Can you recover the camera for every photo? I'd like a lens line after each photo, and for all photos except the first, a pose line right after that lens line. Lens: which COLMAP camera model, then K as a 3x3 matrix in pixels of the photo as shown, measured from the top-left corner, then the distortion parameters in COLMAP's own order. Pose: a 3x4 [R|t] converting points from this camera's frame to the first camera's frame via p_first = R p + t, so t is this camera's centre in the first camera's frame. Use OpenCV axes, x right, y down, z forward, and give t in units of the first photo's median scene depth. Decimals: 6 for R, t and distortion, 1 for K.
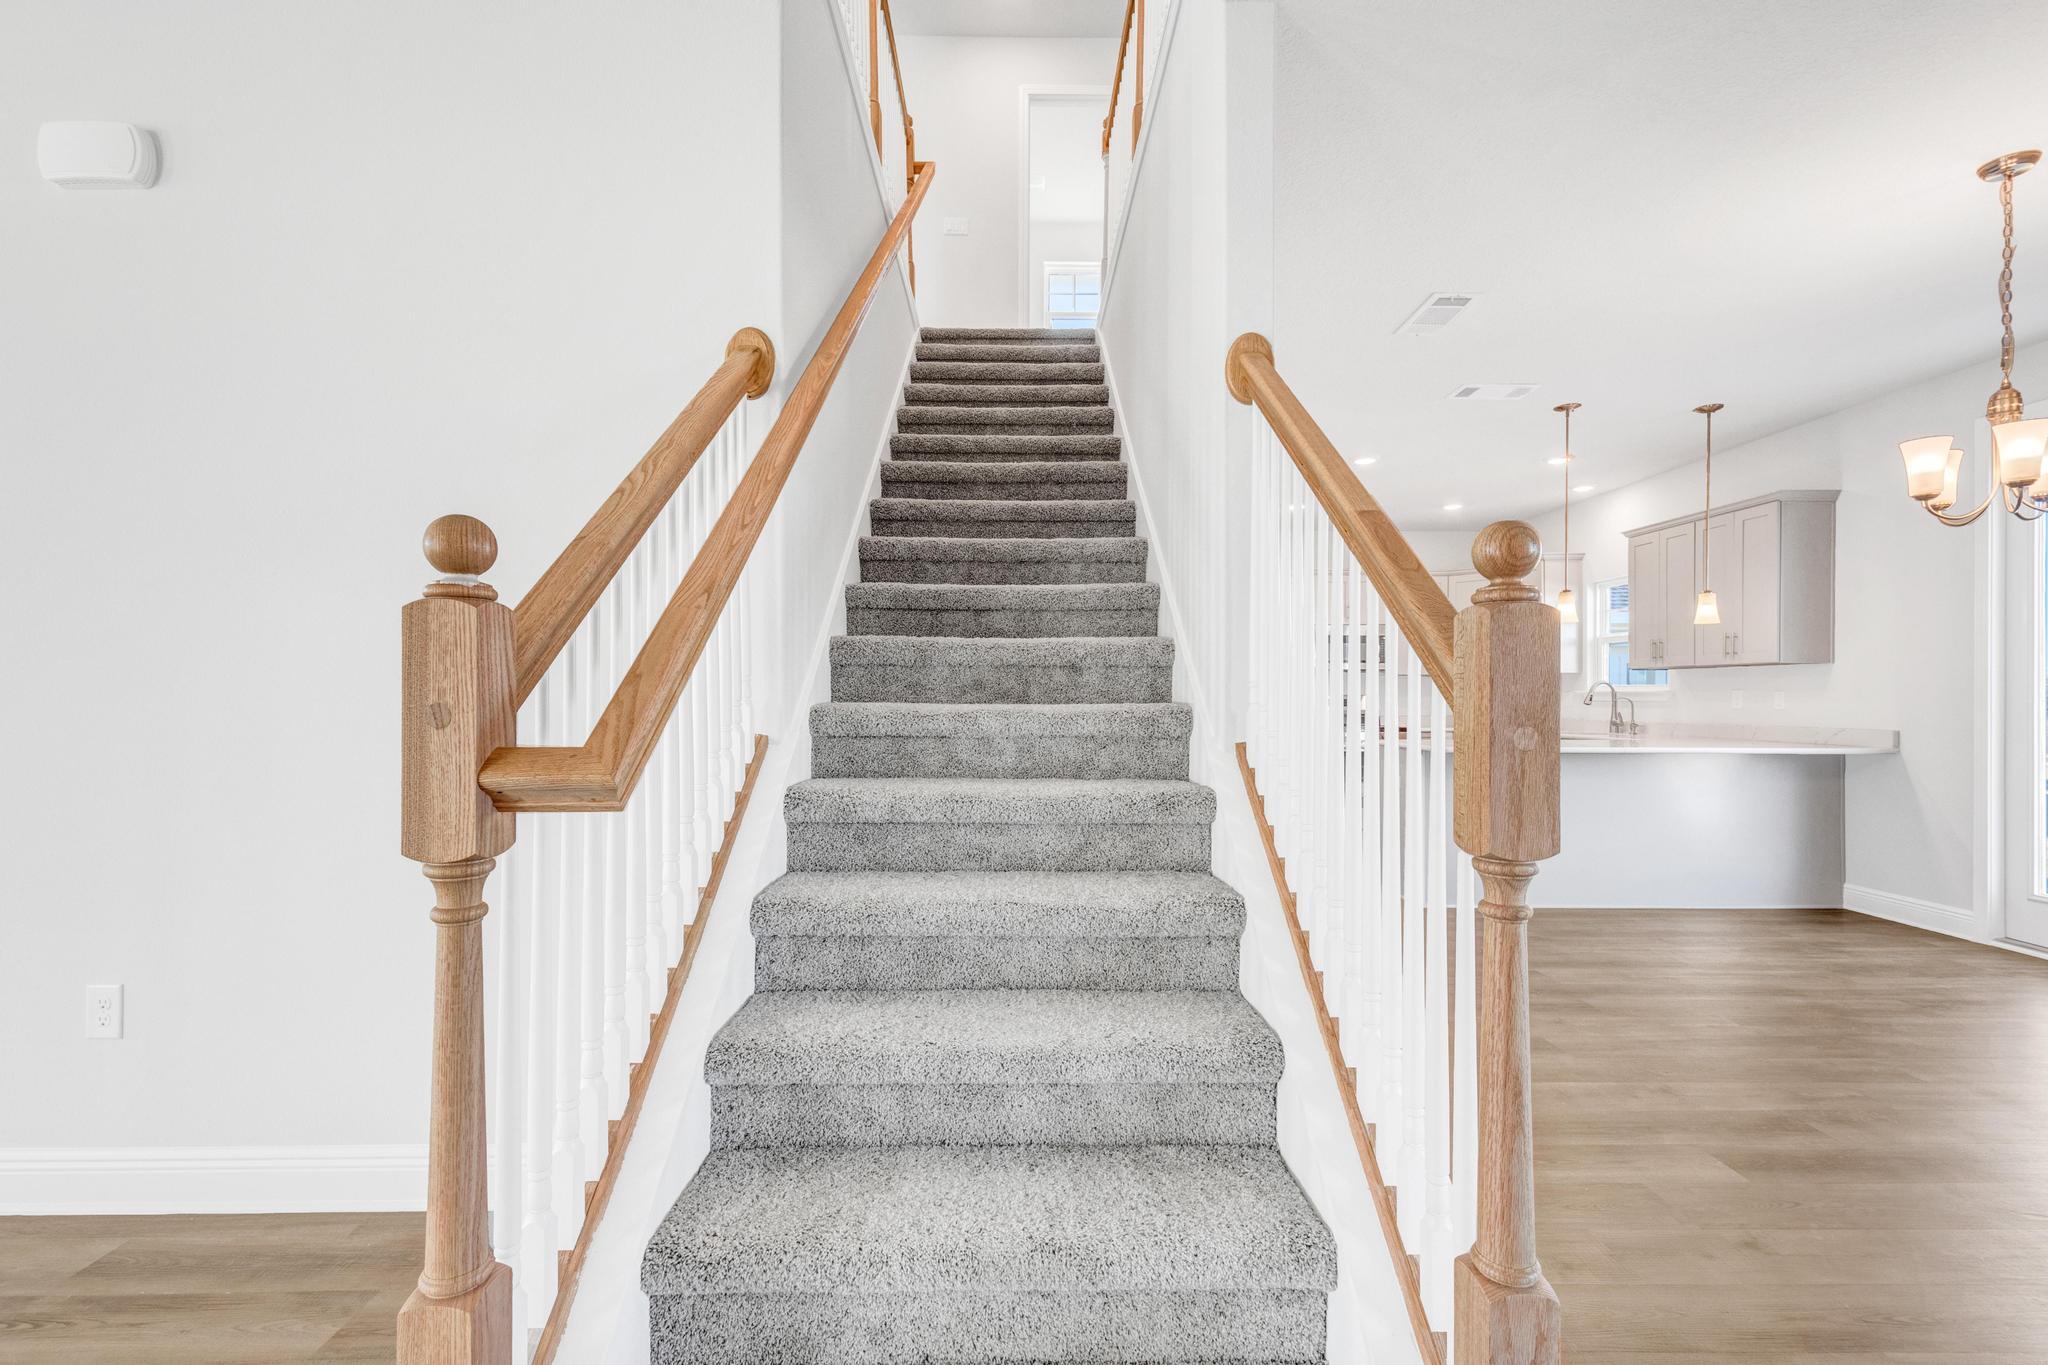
lens RADIAL K [[898.4, 0, 1019.9], [0, 898.4, 698.8], [0, 0, 1]] dist [0.000898, 0.000118]
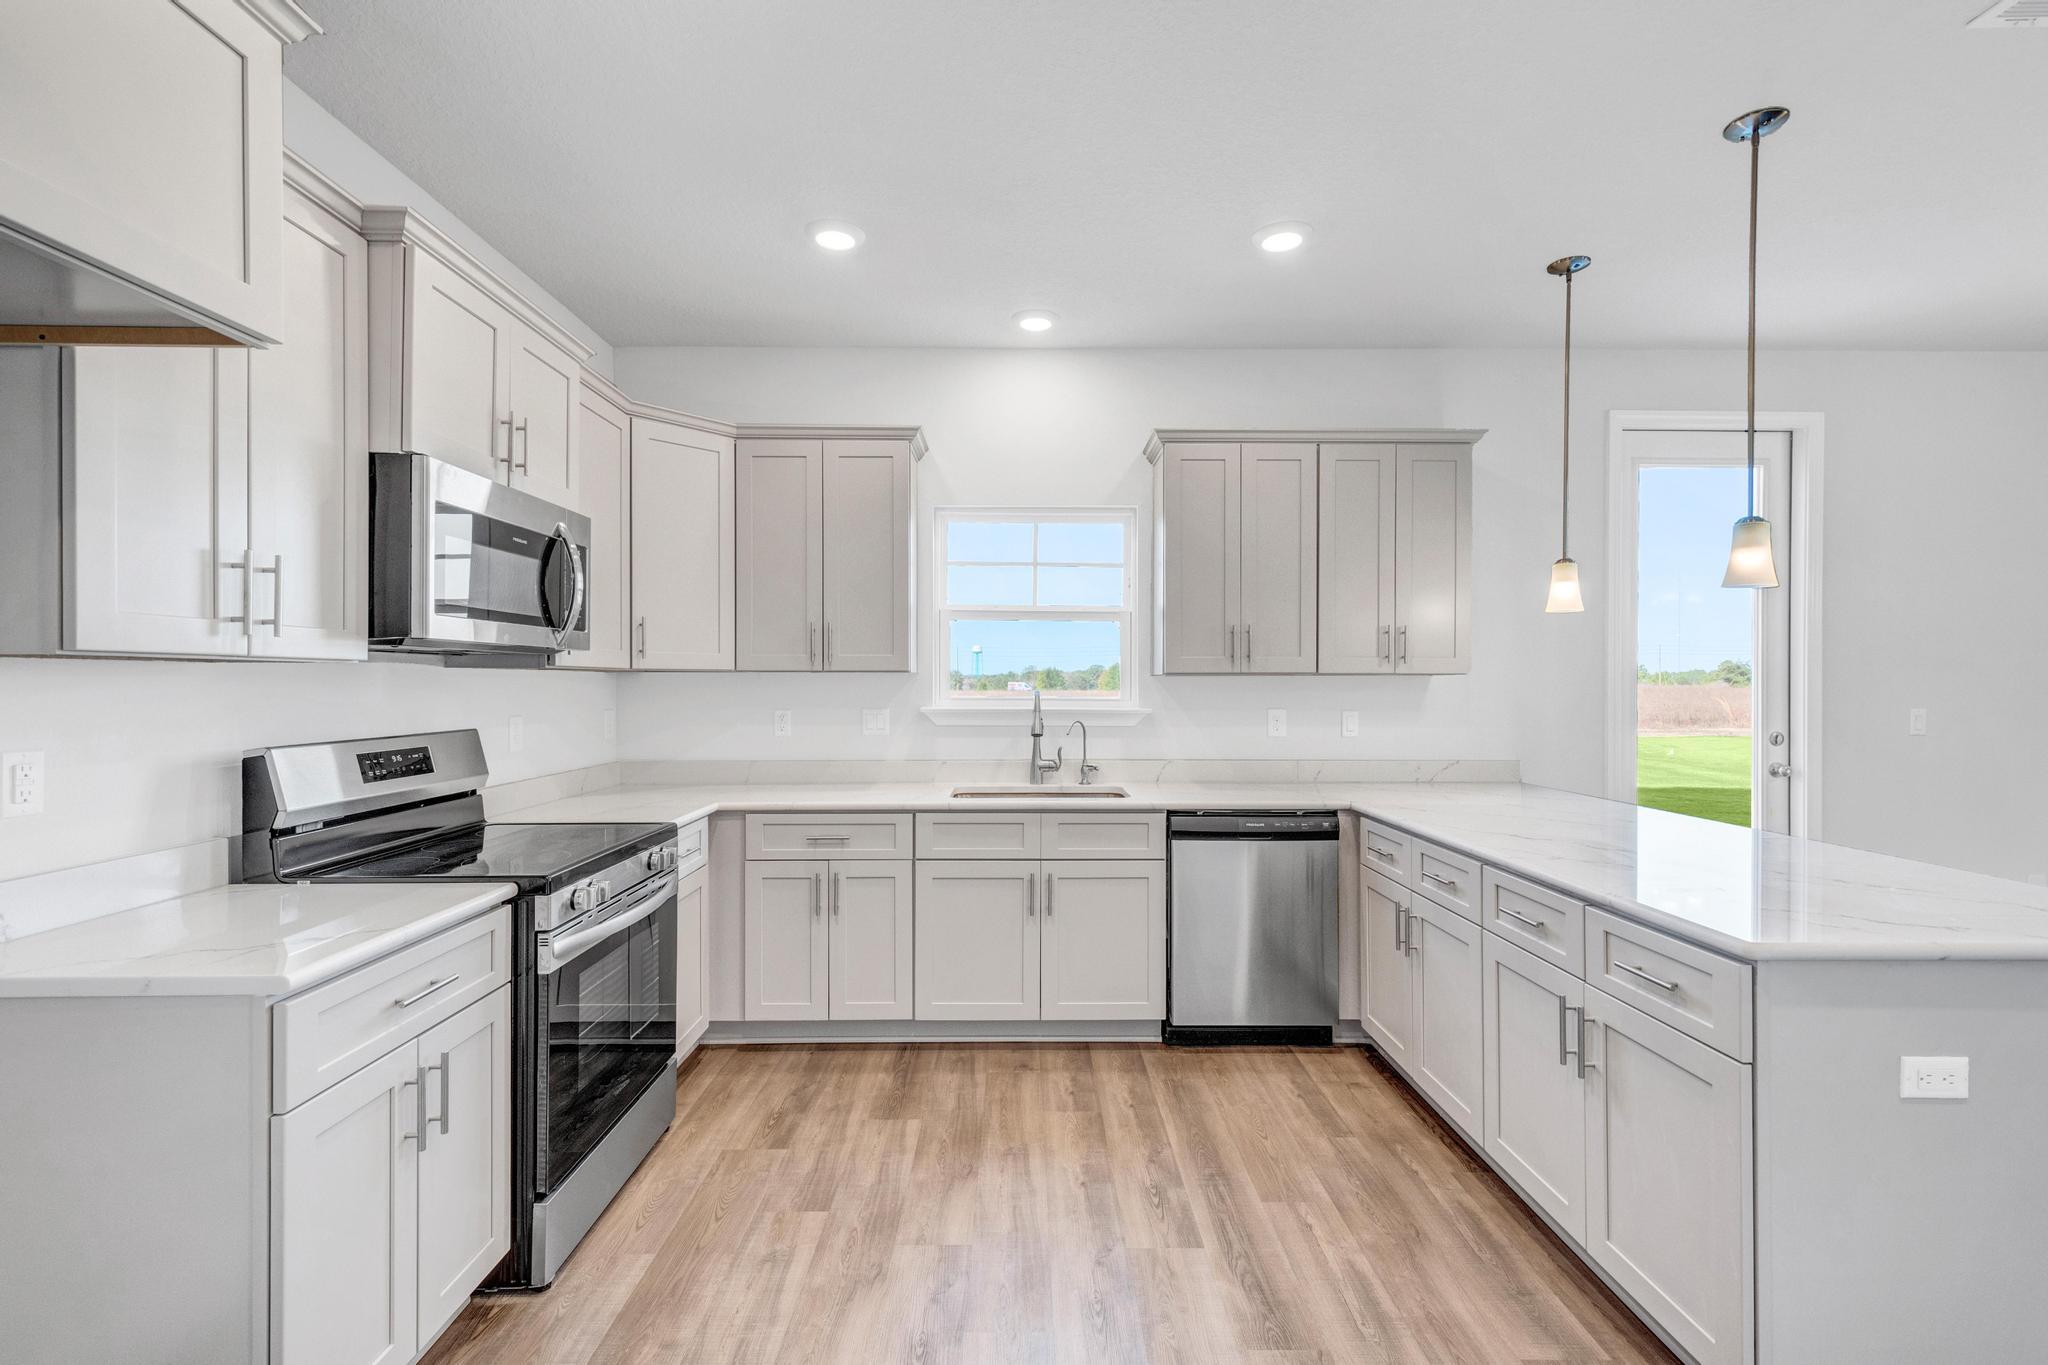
lens RADIAL K [[884.1, 0, 1014.3], [0, 884.1, 713.9], [0, 0, 1]] dist [0.000240, -0.000192]
pose [[0.017435, -0.038473, 0.999108, 0.142898], [-0.000260, 0.999259, 0.038484, -0.036809], [-0.999848, -0.000930, 0.017412, 1.358403]]
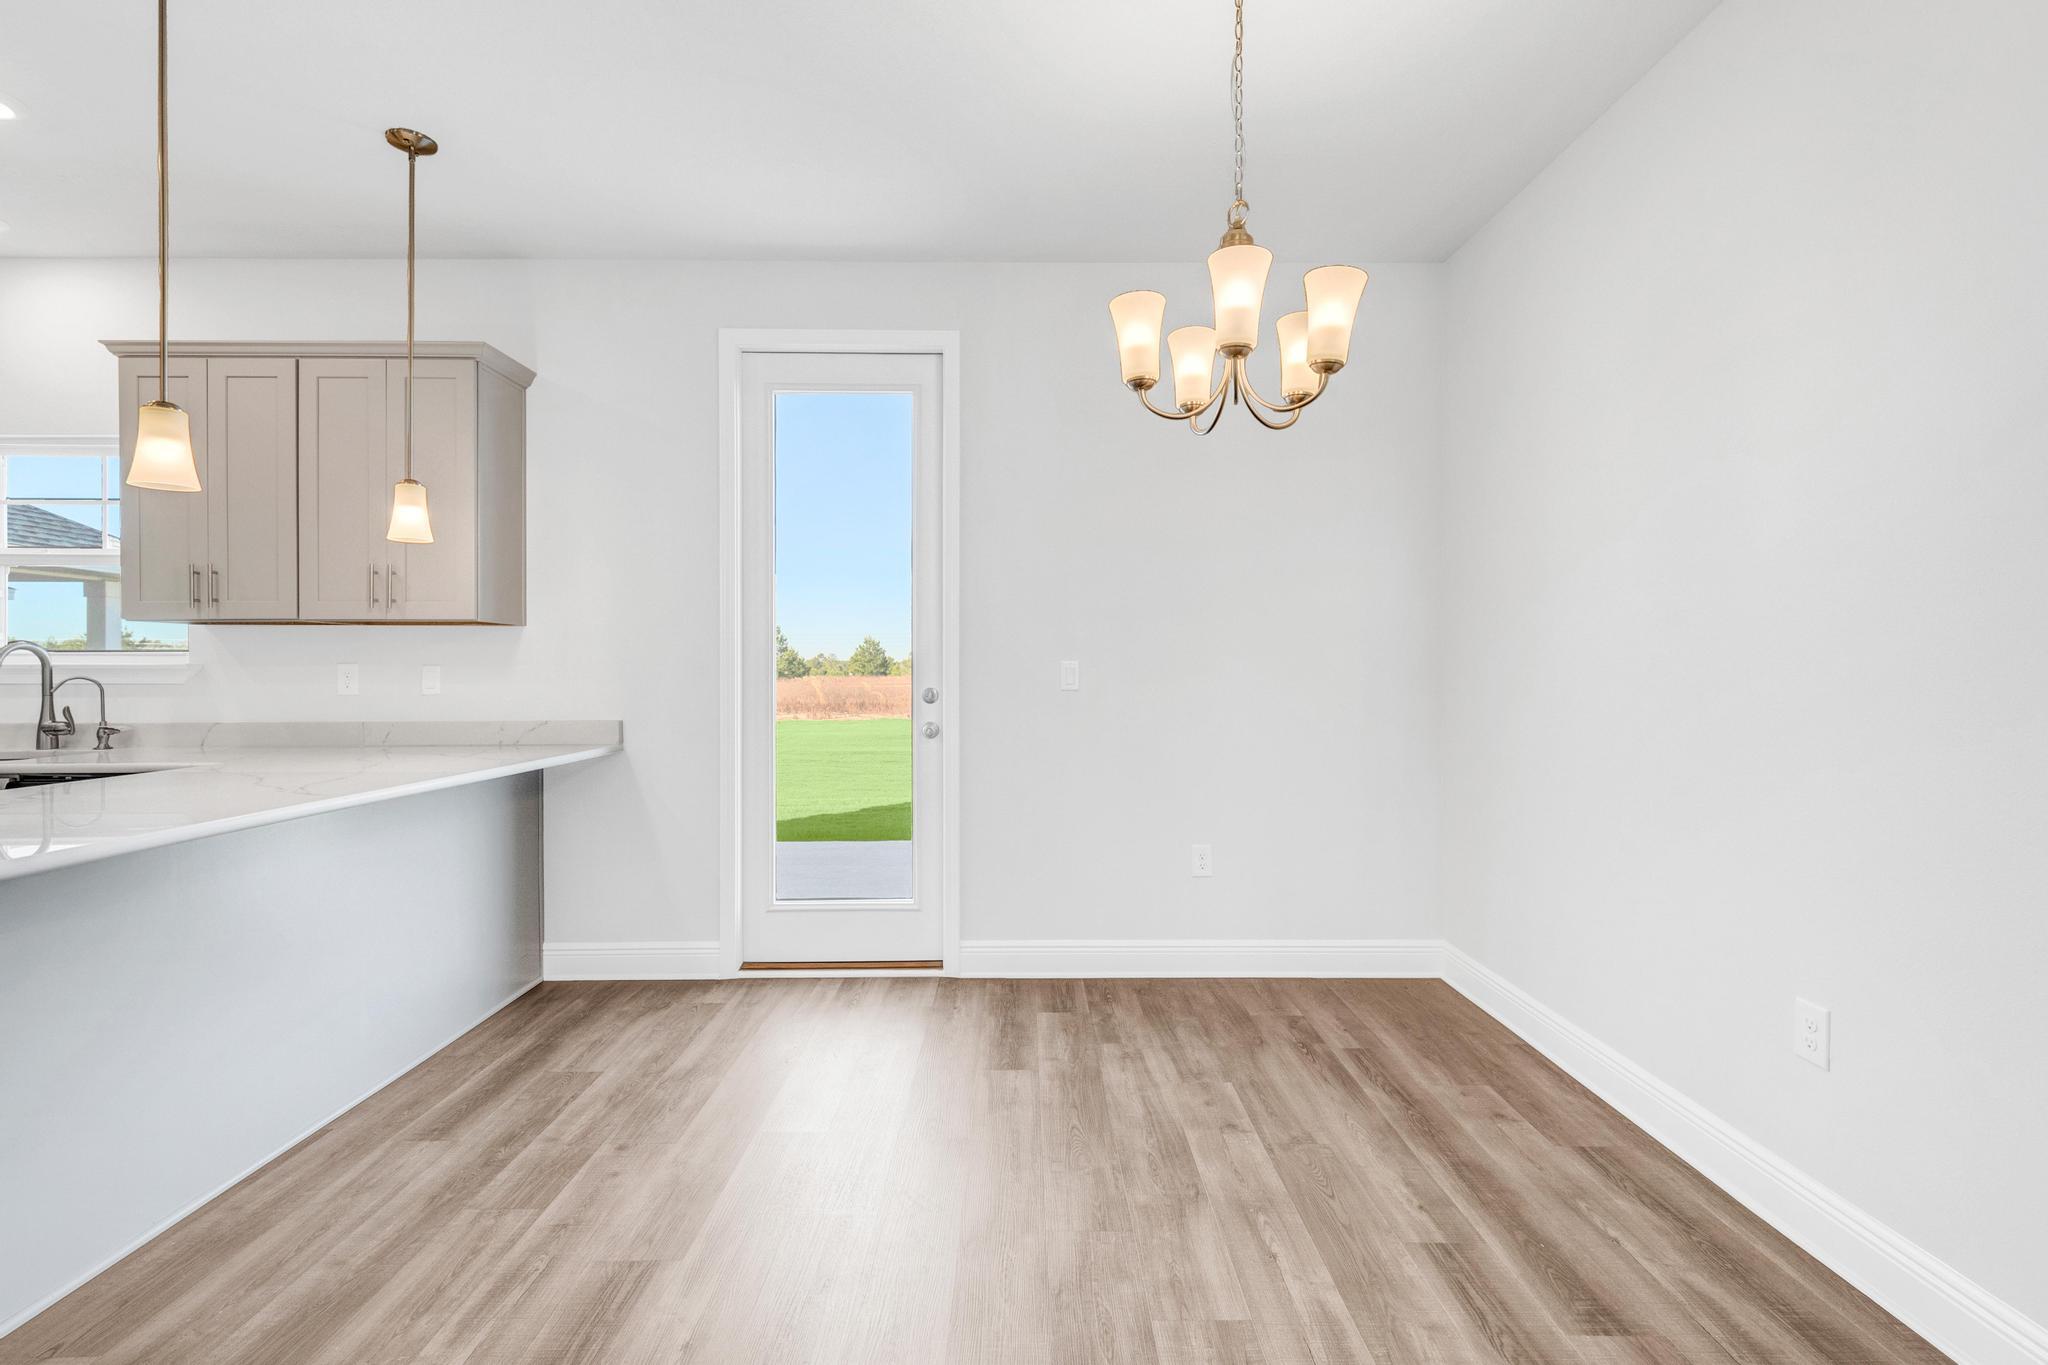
lens RADIAL K [[923.8, 0, 1022.0], [0, 923.8, 670.2], [0, 0, 1]] dist [0.027945, -0.006551]
pose [[0.014026, -0.000762, 0.999901, 0.204145], [0.003701, 0.999993, 0.000710, -0.004938], [-0.999895, 0.003691, 0.014029, 0.619697]]
